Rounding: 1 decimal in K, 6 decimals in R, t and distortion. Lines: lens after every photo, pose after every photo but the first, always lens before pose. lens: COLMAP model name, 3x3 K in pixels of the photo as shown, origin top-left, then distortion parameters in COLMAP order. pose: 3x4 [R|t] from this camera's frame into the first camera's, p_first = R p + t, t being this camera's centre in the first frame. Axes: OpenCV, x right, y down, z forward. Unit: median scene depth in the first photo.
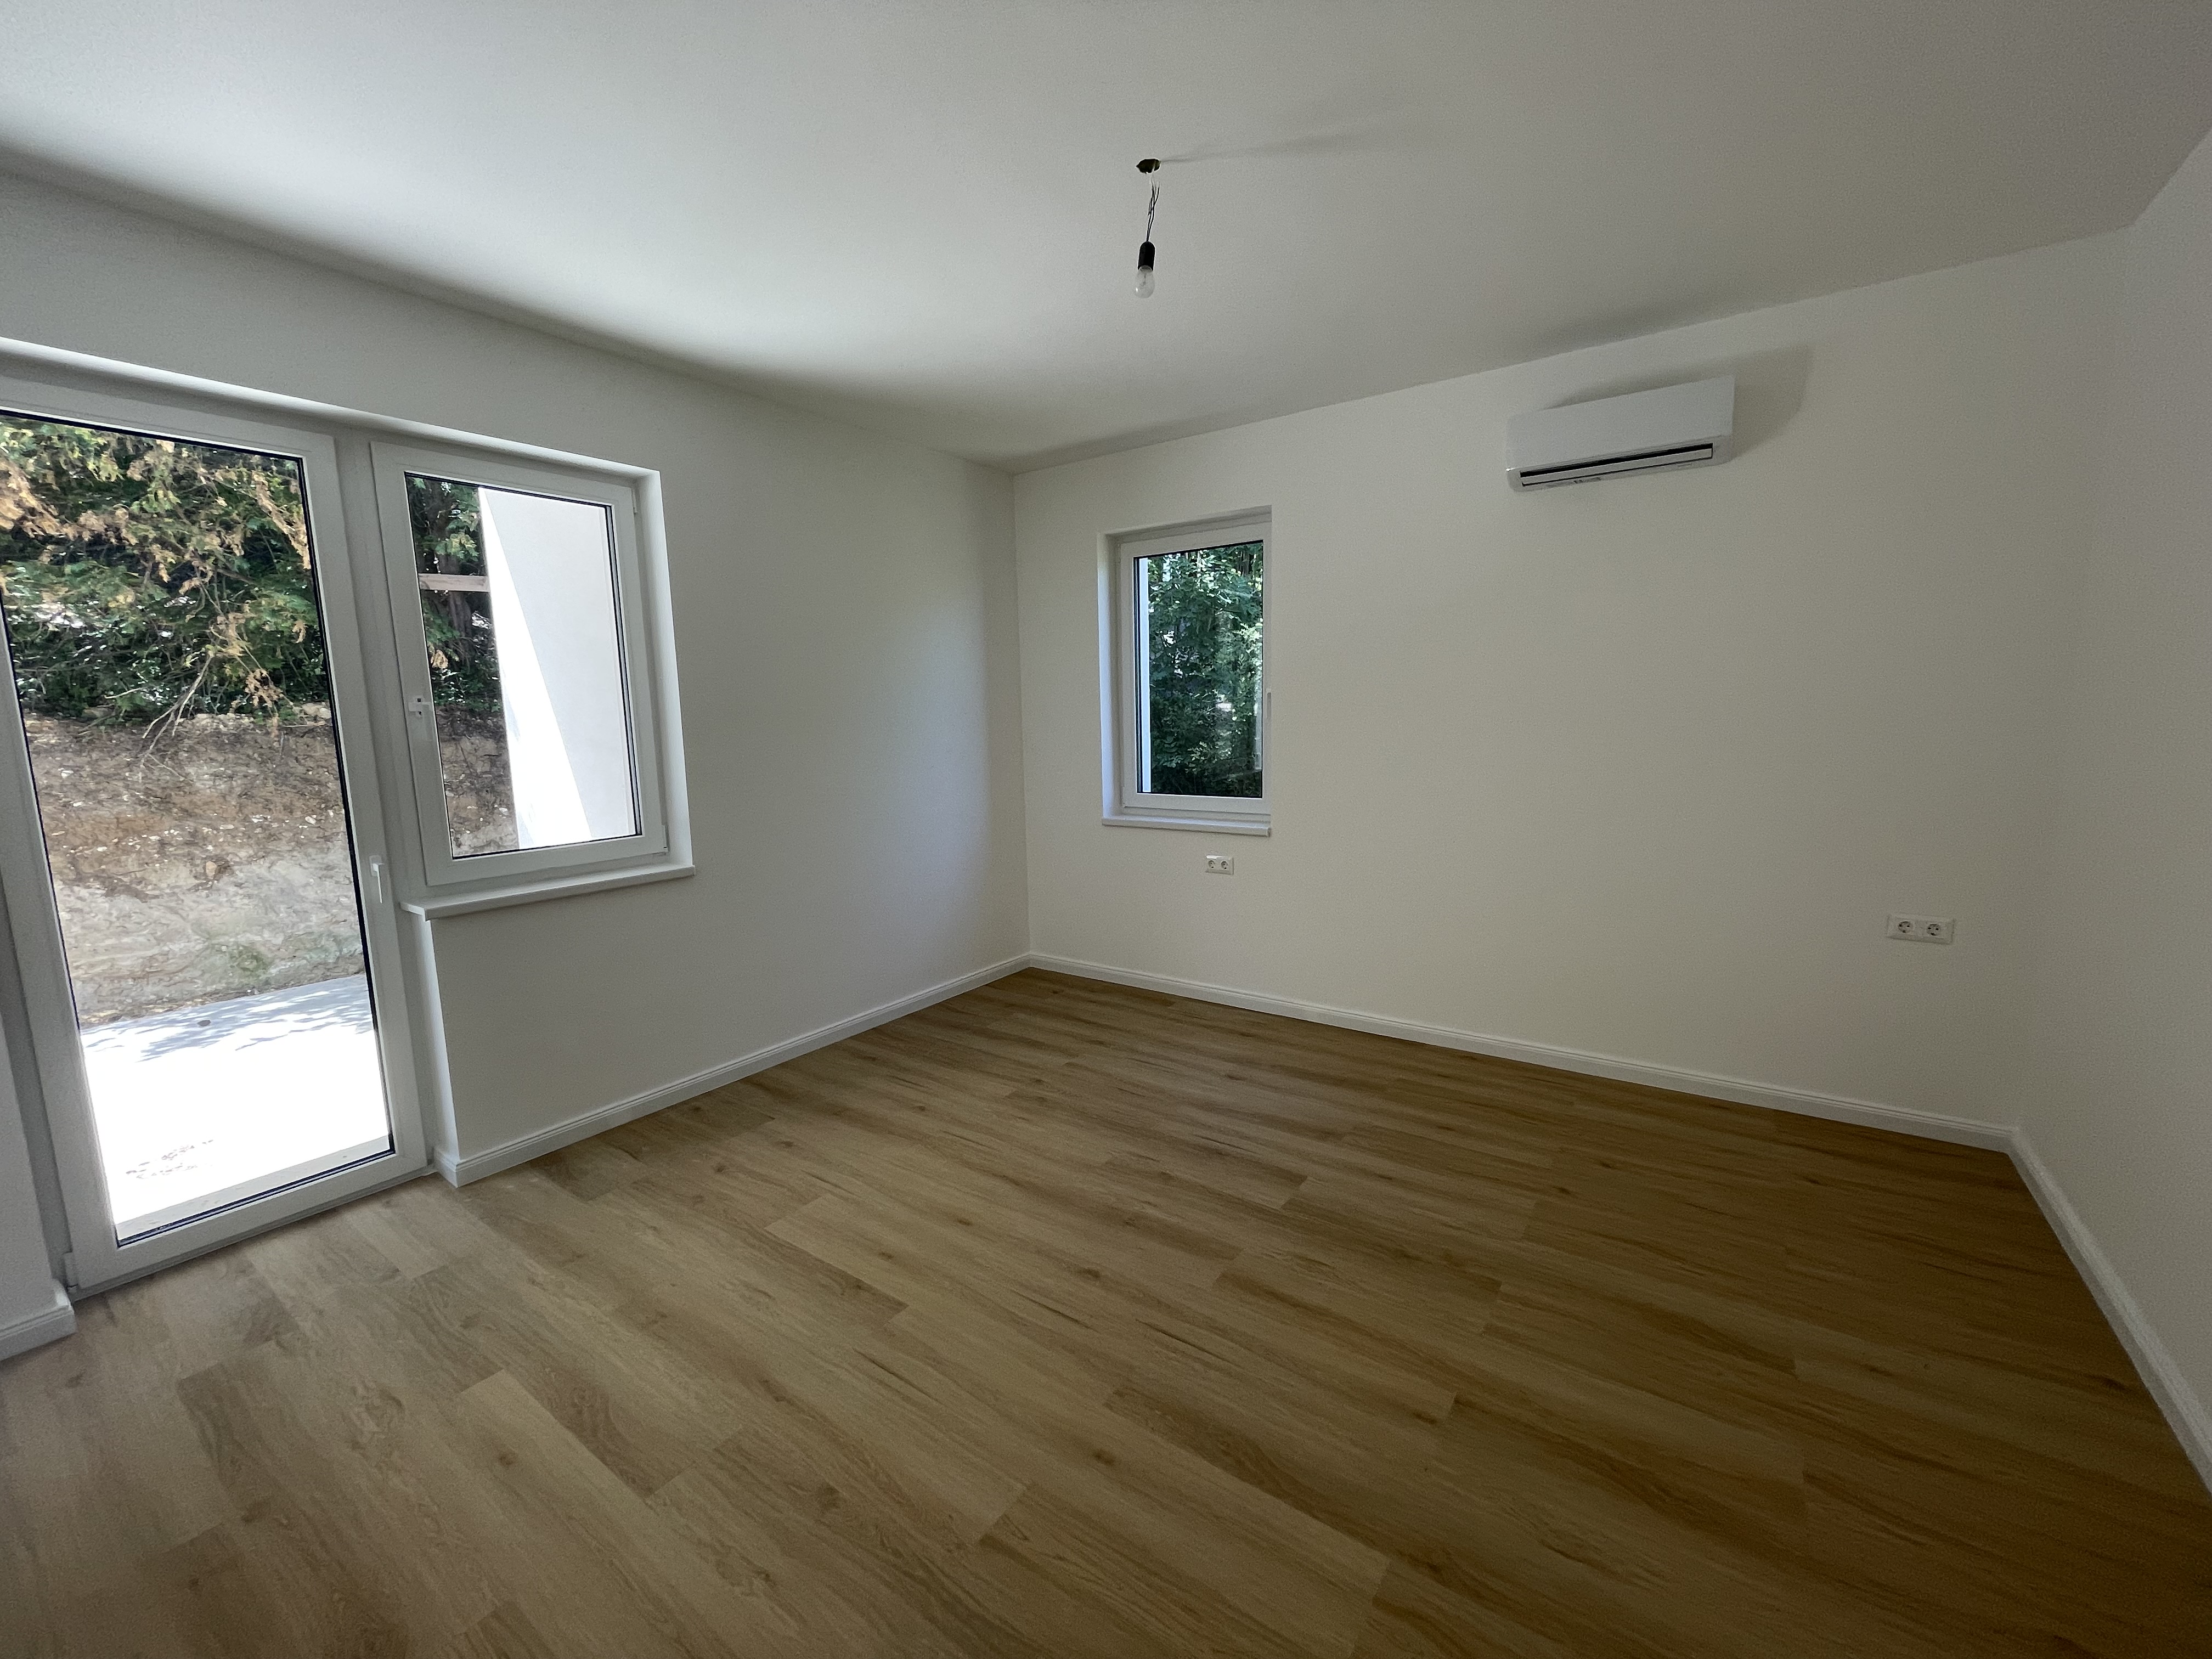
lens RADIAL K [[888.8, 0, 1102.2], [0, 888.8, 830.8], [0, 0, 1]] dist [-0.002085, -0.000108]
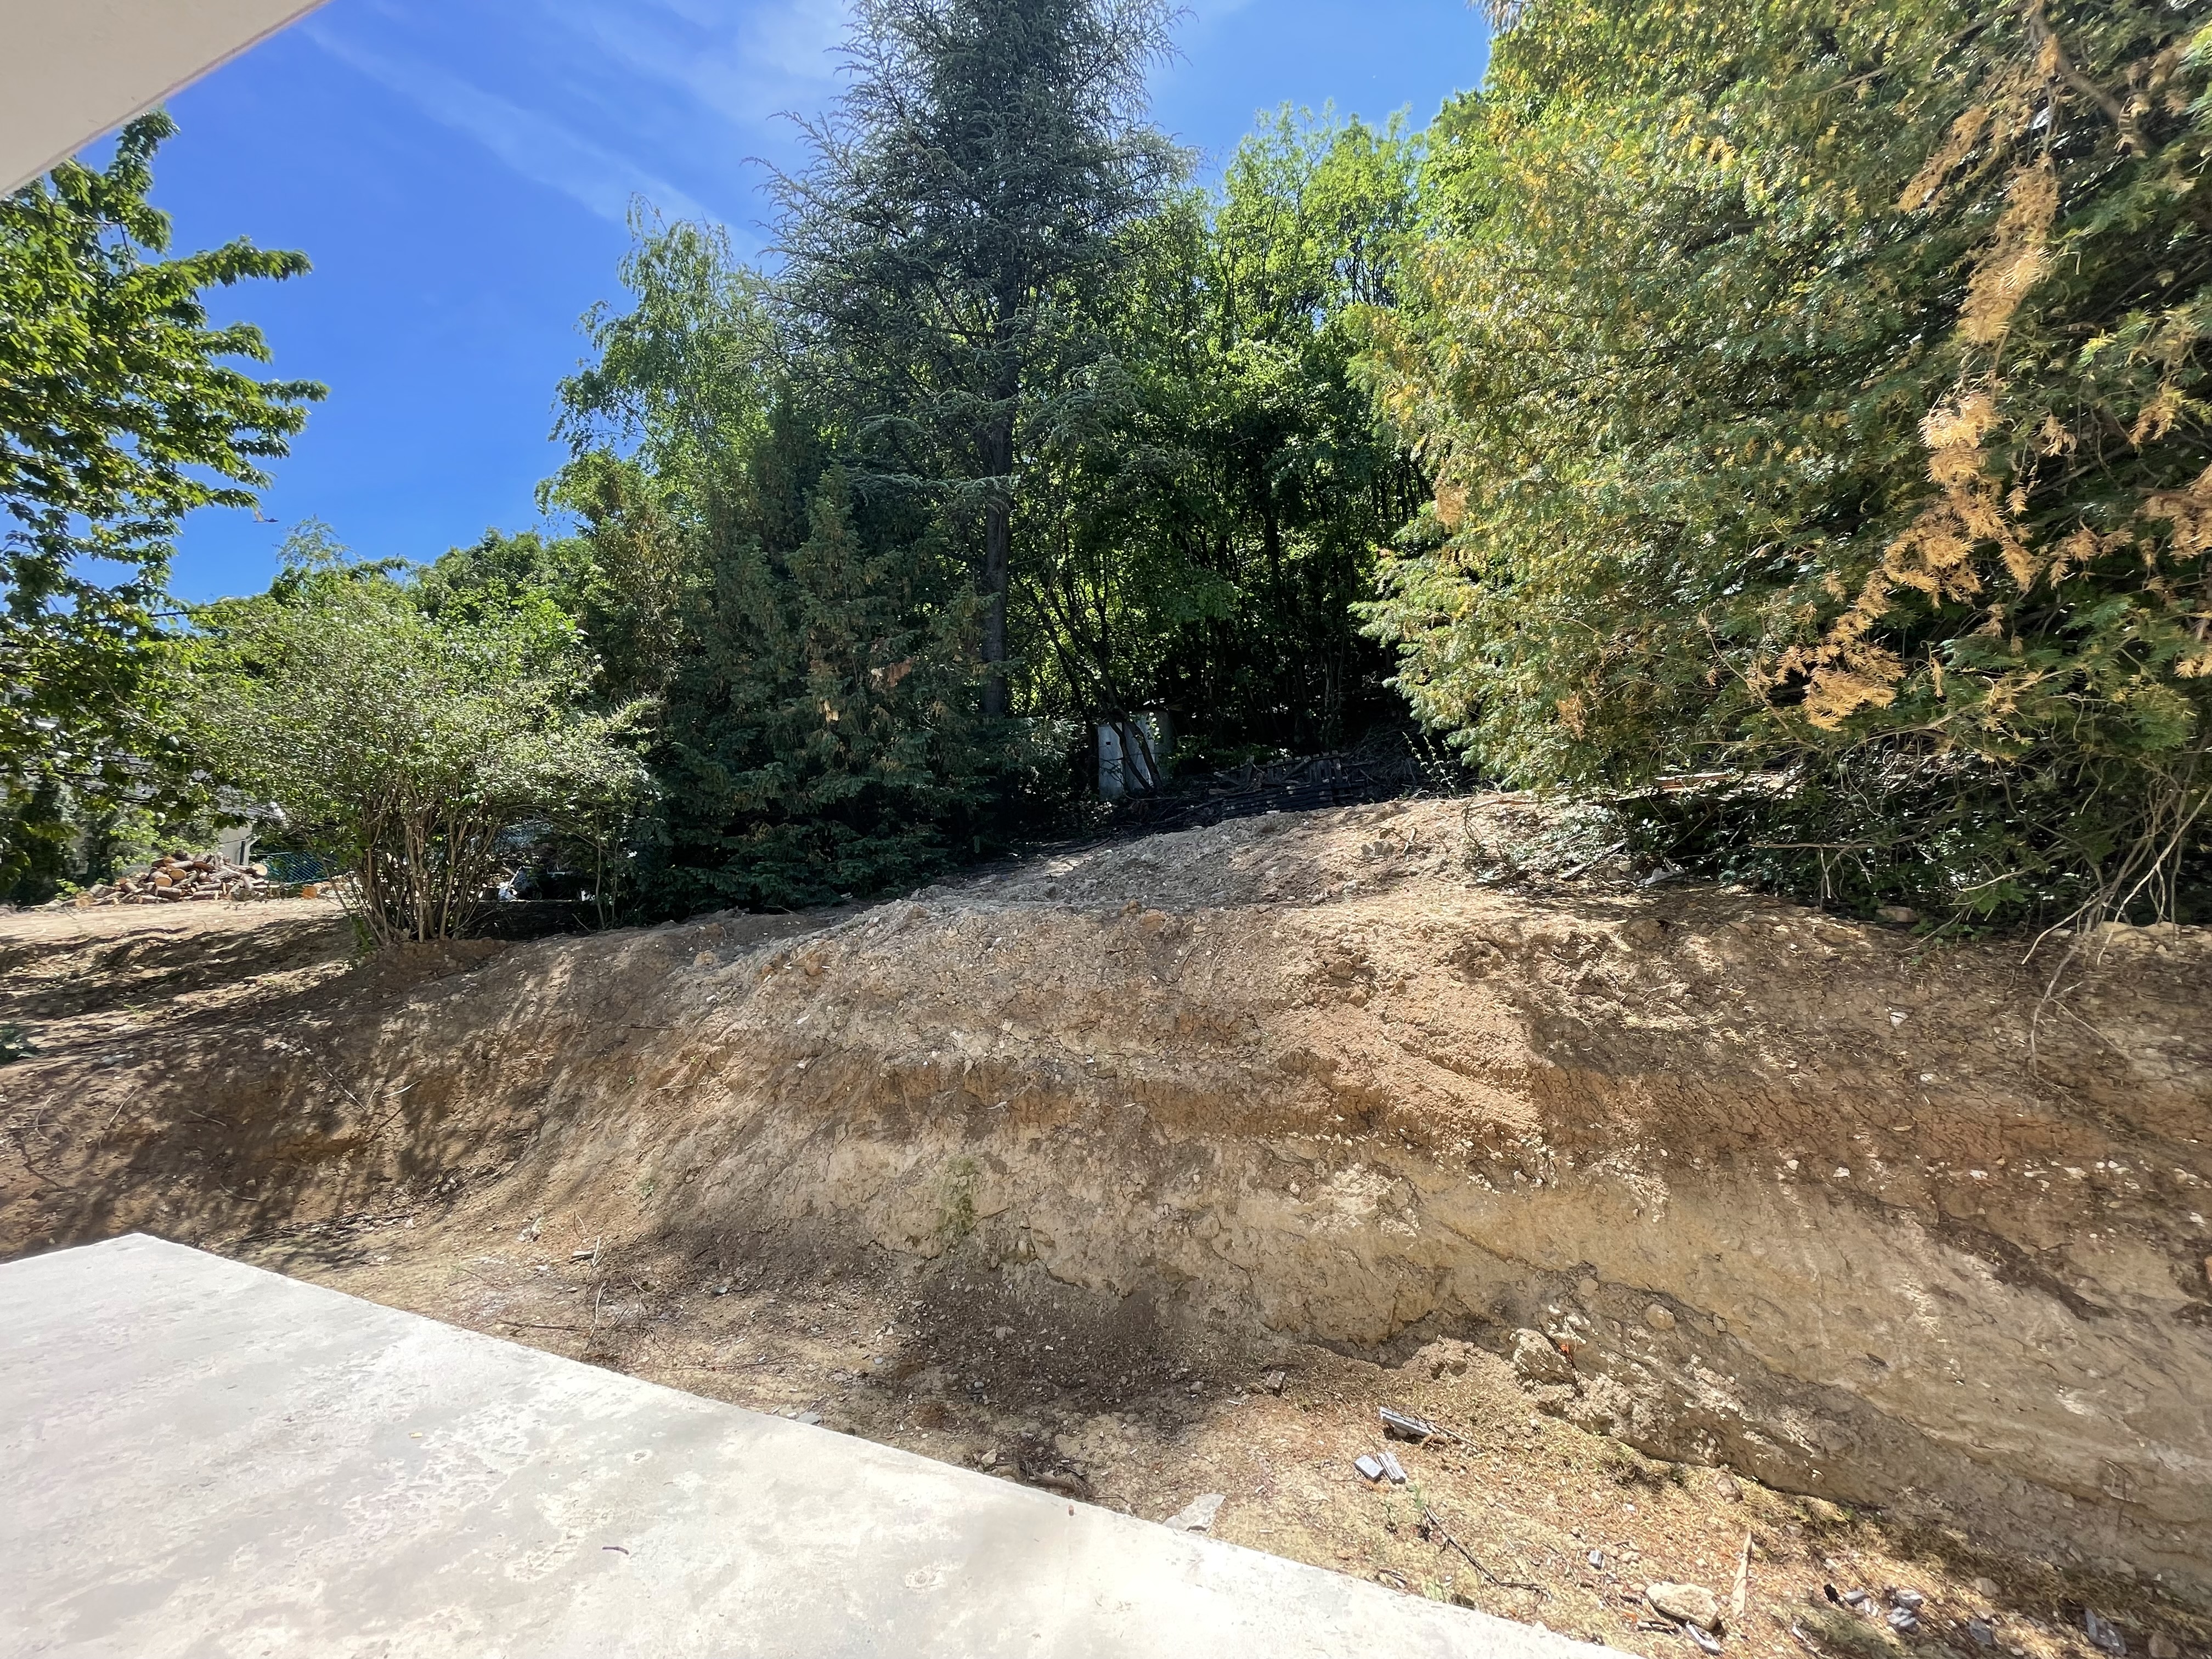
lens RADIAL K [[888.8, 0, 1102.2], [0, 888.8, 830.8], [0, 0, 1]] dist [-0.002085, -0.000108]
pose [[0.240540, -0.067166, -0.968313, -1.059227], [-0.153727, 0.982376, -0.106329, -0.063215], [0.958388, 0.174433, 0.225975, 0.504944]]
